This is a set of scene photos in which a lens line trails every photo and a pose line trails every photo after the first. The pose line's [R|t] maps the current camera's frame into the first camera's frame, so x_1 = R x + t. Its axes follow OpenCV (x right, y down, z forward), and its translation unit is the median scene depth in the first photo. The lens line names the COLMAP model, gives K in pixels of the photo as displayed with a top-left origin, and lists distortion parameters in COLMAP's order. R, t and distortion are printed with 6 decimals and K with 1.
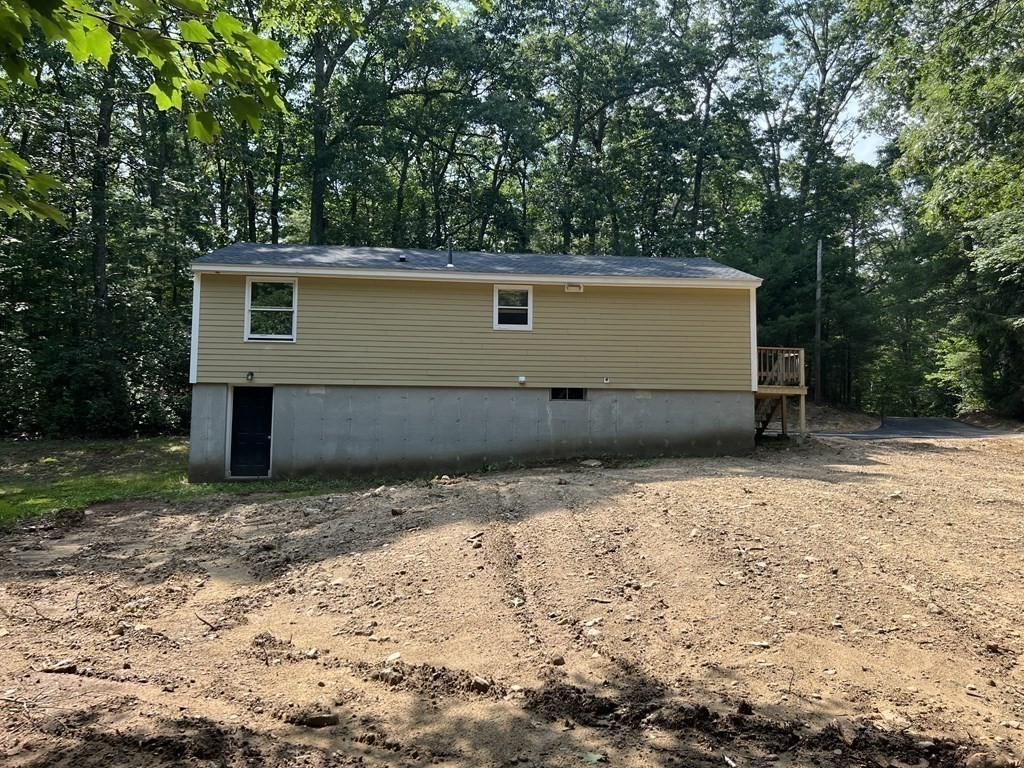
lens RADIAL K [[781.1, 0, 511.4], [0, 781.1, 385.3], [0, 0, 1]] dist [-0.001496, -0.001396]
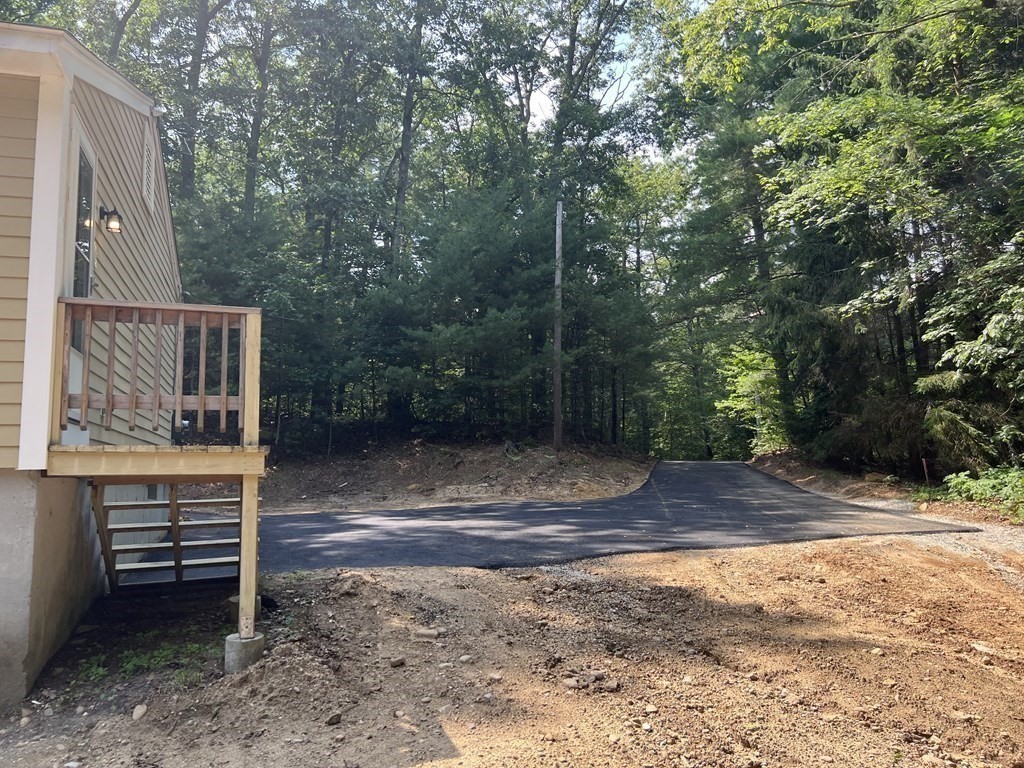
lens RADIAL K [[781.1, 0, 512.2], [0, 781.1, 383.7], [0, 0, 1]] dist [-0.001496, -0.001396]
pose [[0.975099, -0.002990, 0.221748, 0.156822], [0.012236, 0.999111, -0.040338, -0.003180], [-0.221430, 0.042047, 0.974269, 0.276531]]
